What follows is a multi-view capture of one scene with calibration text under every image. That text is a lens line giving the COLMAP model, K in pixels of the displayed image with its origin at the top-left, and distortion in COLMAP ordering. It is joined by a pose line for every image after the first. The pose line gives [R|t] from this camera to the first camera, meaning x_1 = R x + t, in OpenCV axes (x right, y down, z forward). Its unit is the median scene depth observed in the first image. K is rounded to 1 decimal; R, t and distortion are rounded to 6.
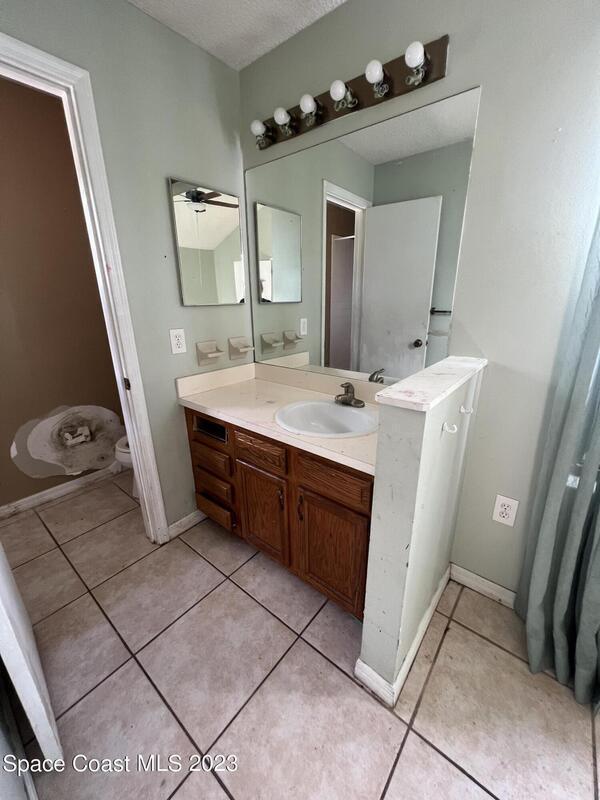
lens RADIAL K [[321.0, 0, 300.4], [0, 321.0, 397.6], [0, 0, 1]] dist [-0.004555, 0.000553]
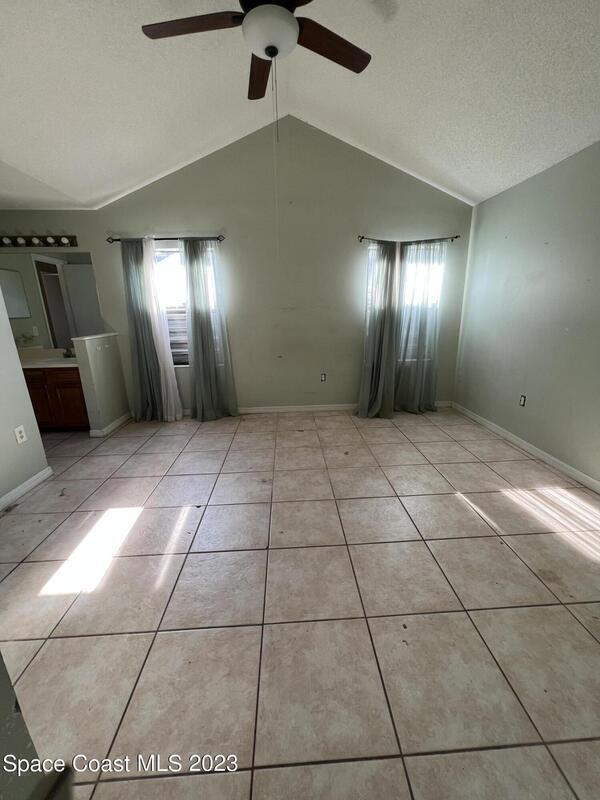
lens RADIAL K [[321.0, 0, 297.9], [0, 321.0, 397.5], [0, 0, 1]] dist [-0.004555, 0.000553]
pose [[0.748083, -0.196109, 0.633966, -0.111376], [0.217939, 0.974951, 0.044419, 0.425224], [-0.626797, 0.104936, 0.772084, -1.400314]]
